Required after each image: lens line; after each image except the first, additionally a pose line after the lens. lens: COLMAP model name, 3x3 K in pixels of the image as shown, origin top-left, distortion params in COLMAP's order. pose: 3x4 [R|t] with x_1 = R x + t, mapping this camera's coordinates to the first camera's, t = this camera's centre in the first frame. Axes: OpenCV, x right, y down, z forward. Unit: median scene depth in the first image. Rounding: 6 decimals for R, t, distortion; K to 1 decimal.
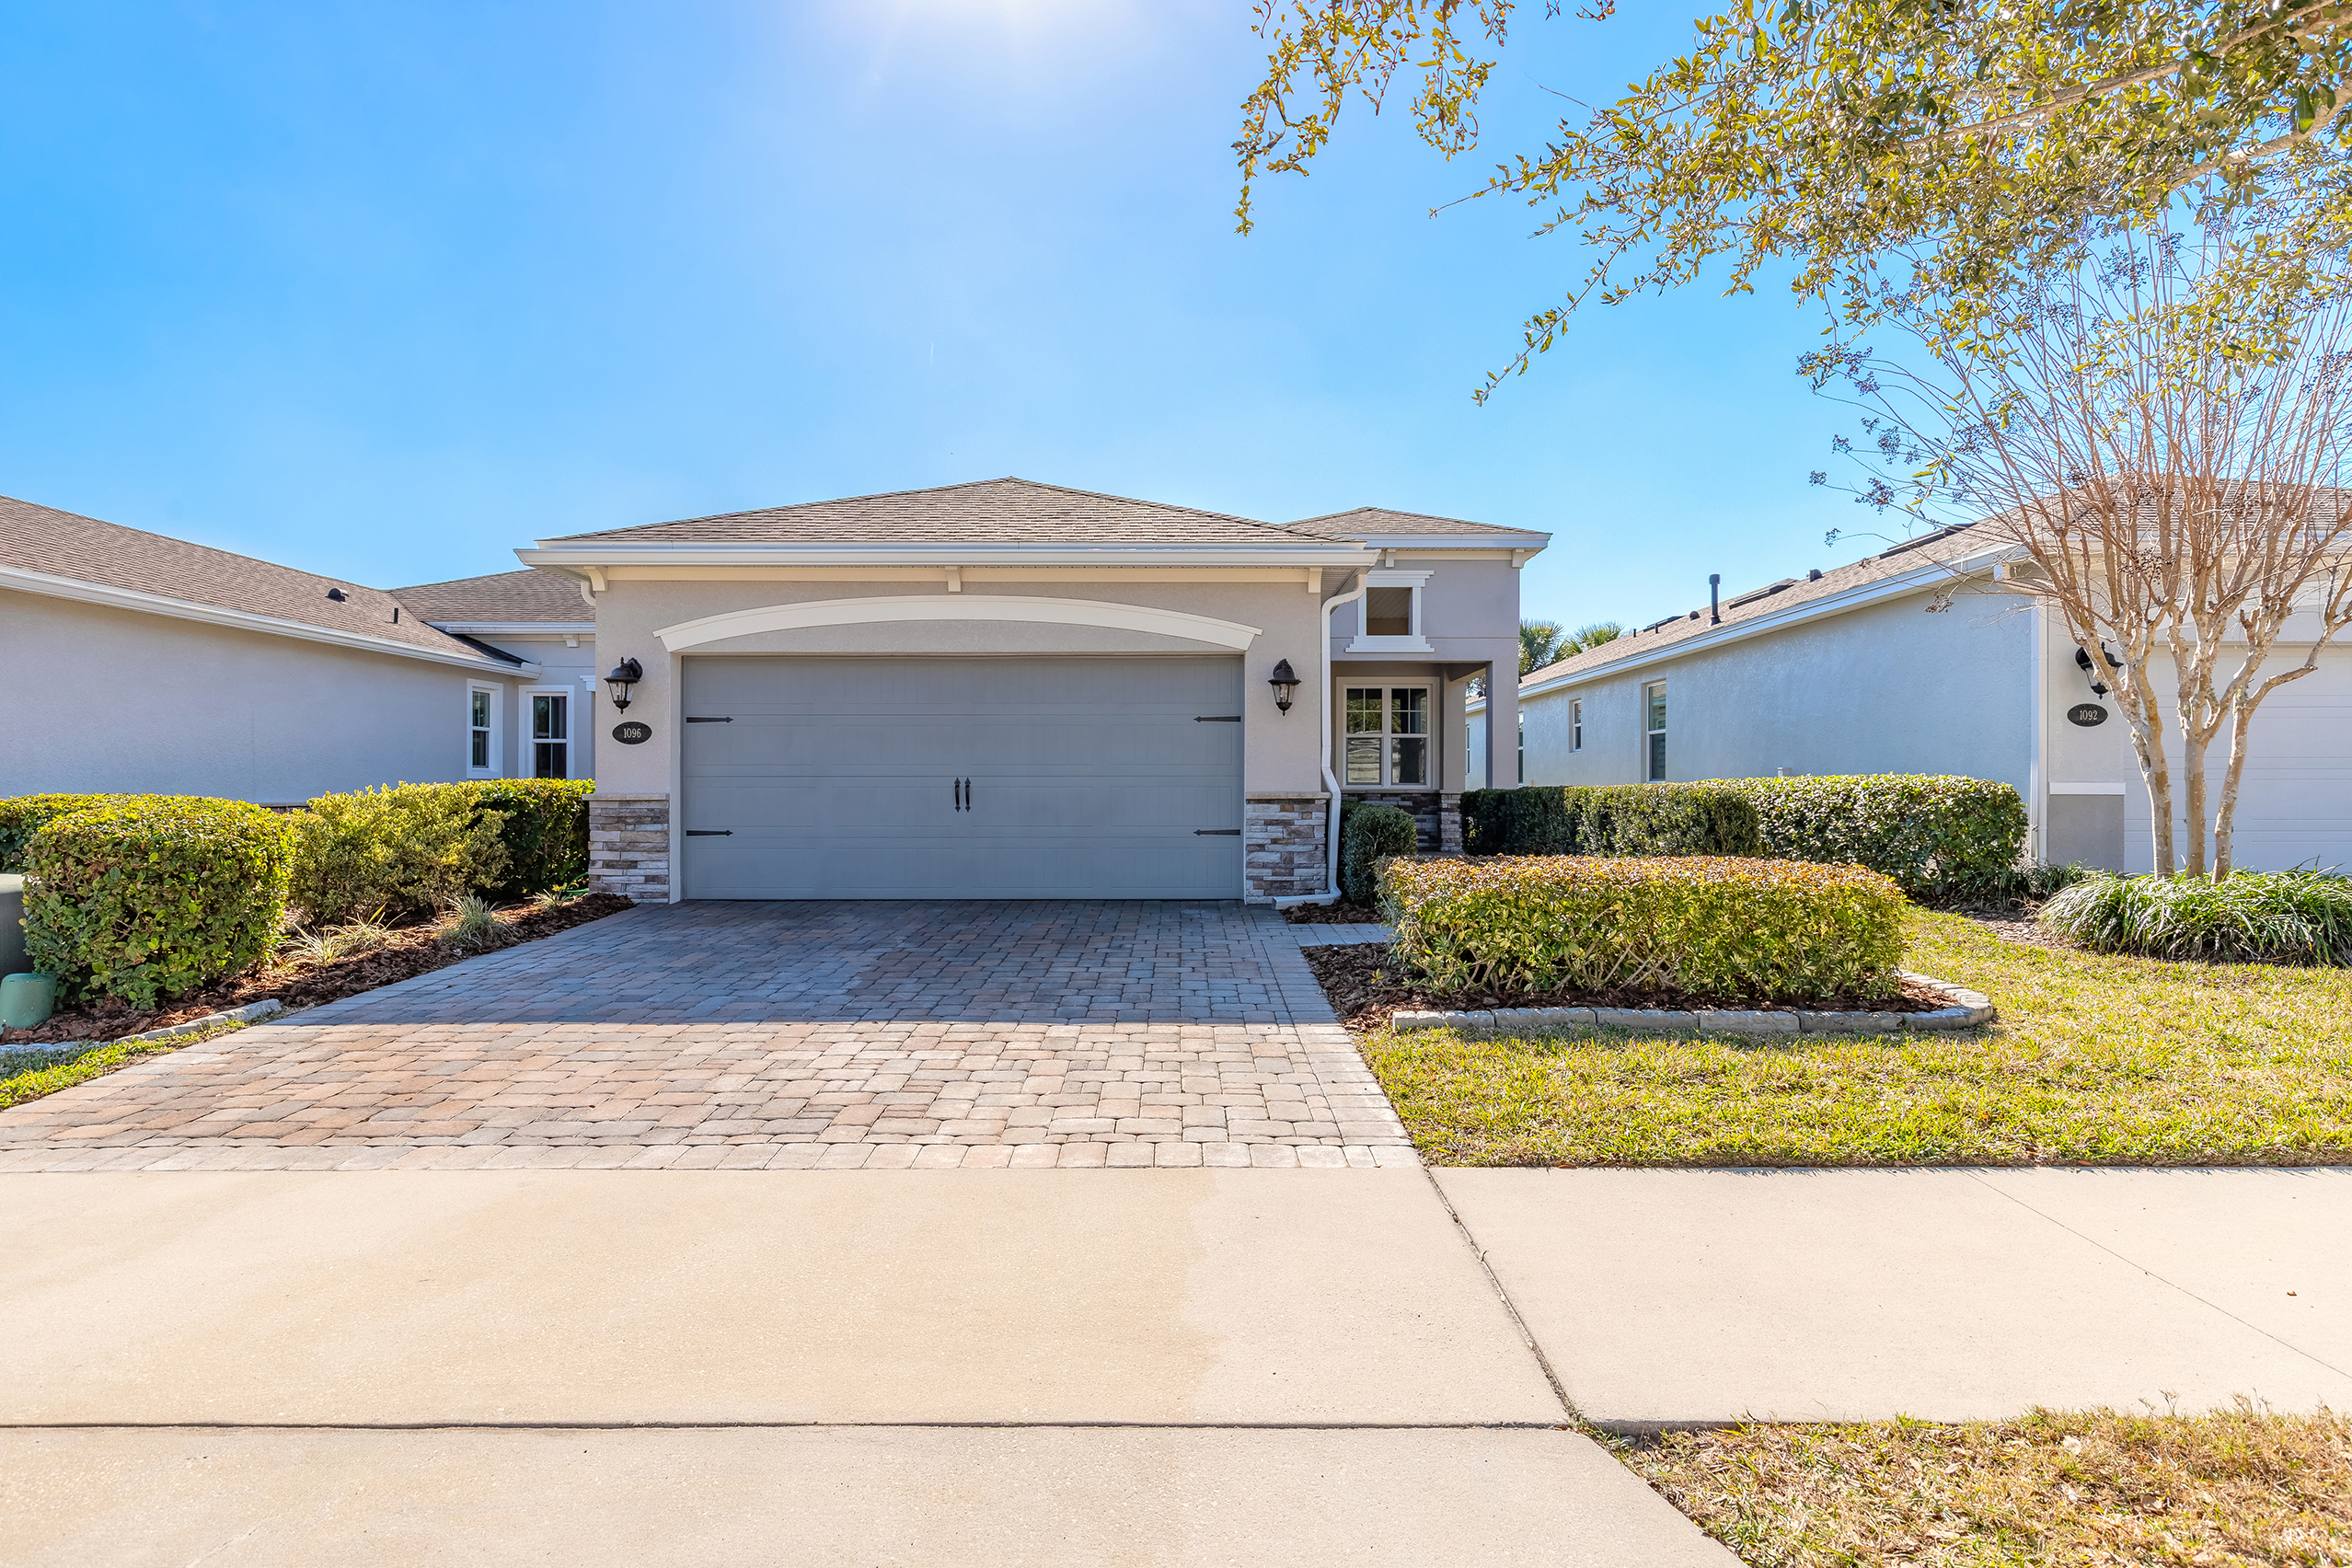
lens RADIAL K [[1163.4, 0, 1178.1], [0, 1163.4, 786.5], [0, 0, 1]] dist [-0.004173, -0.000652]
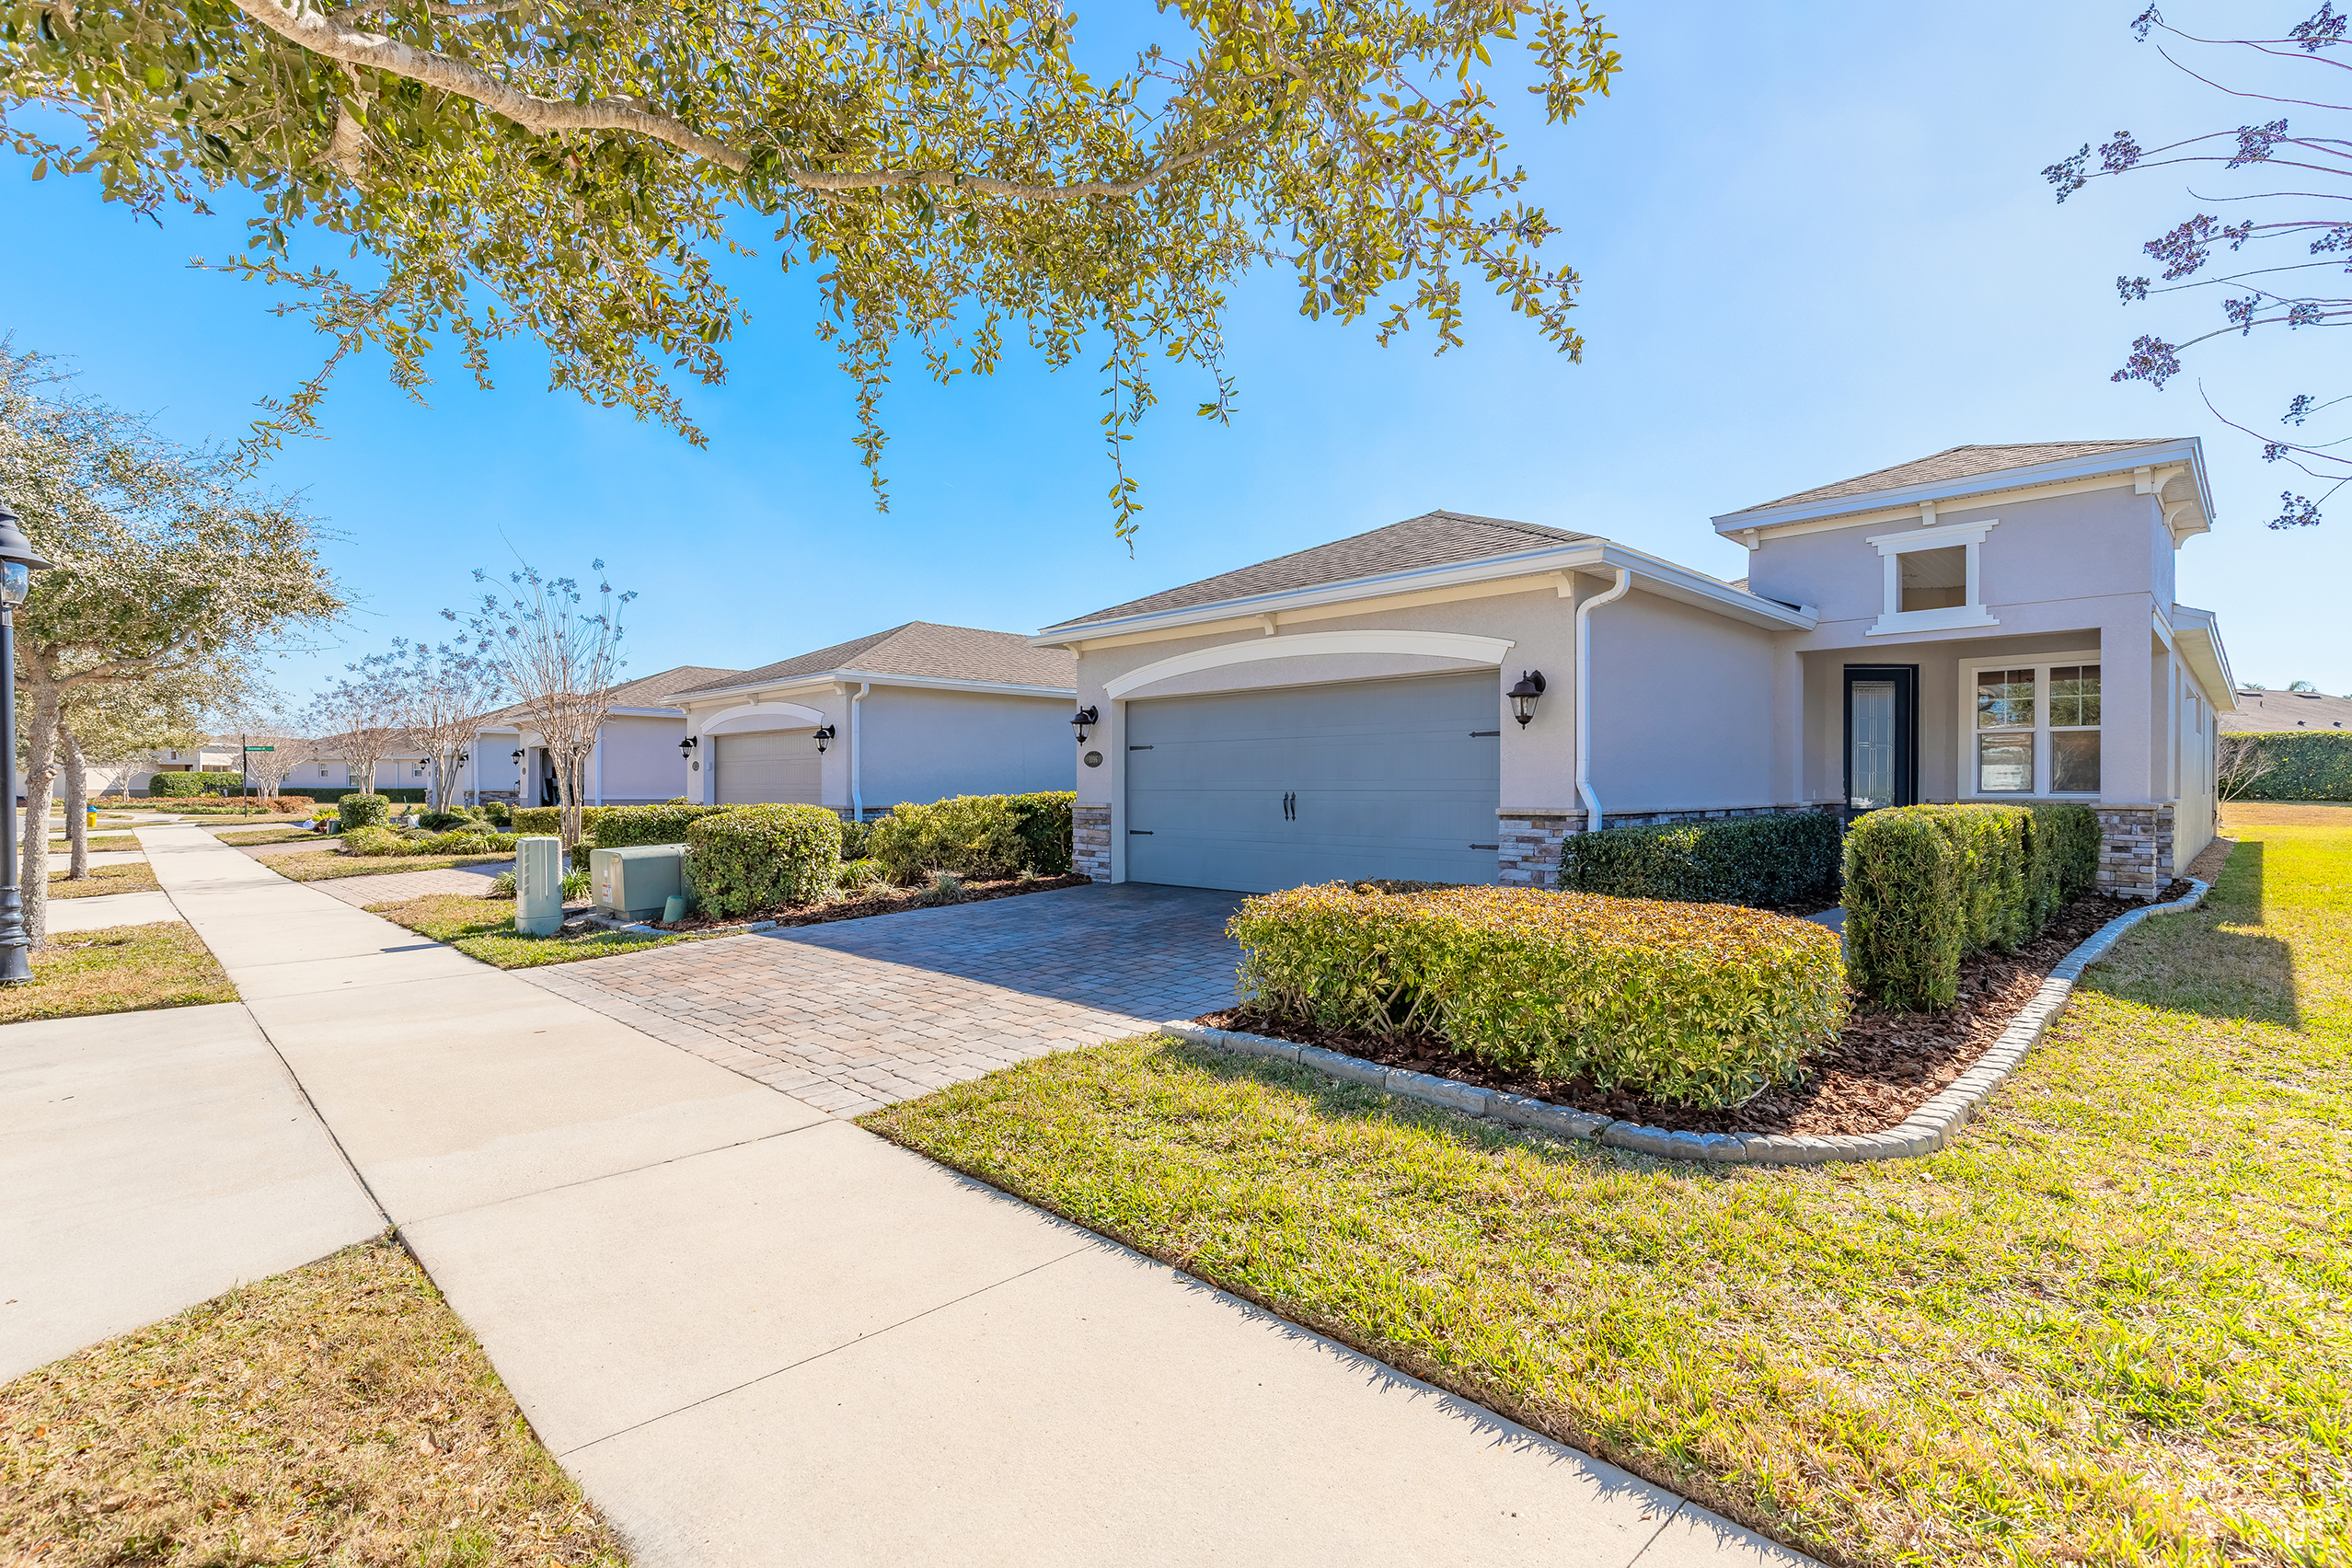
lens RADIAL K [[1057.9, 0, 1165.8], [0, 1057.9, 788.1], [0, 0, 1]] dist [0.007982, -0.001780]
pose [[0.703464, 0.000223, -0.710730, 0.495210], [0.001931, 0.999996, 0.002225, -0.014251], [0.710728, -0.002937, 0.703461, 0.166170]]
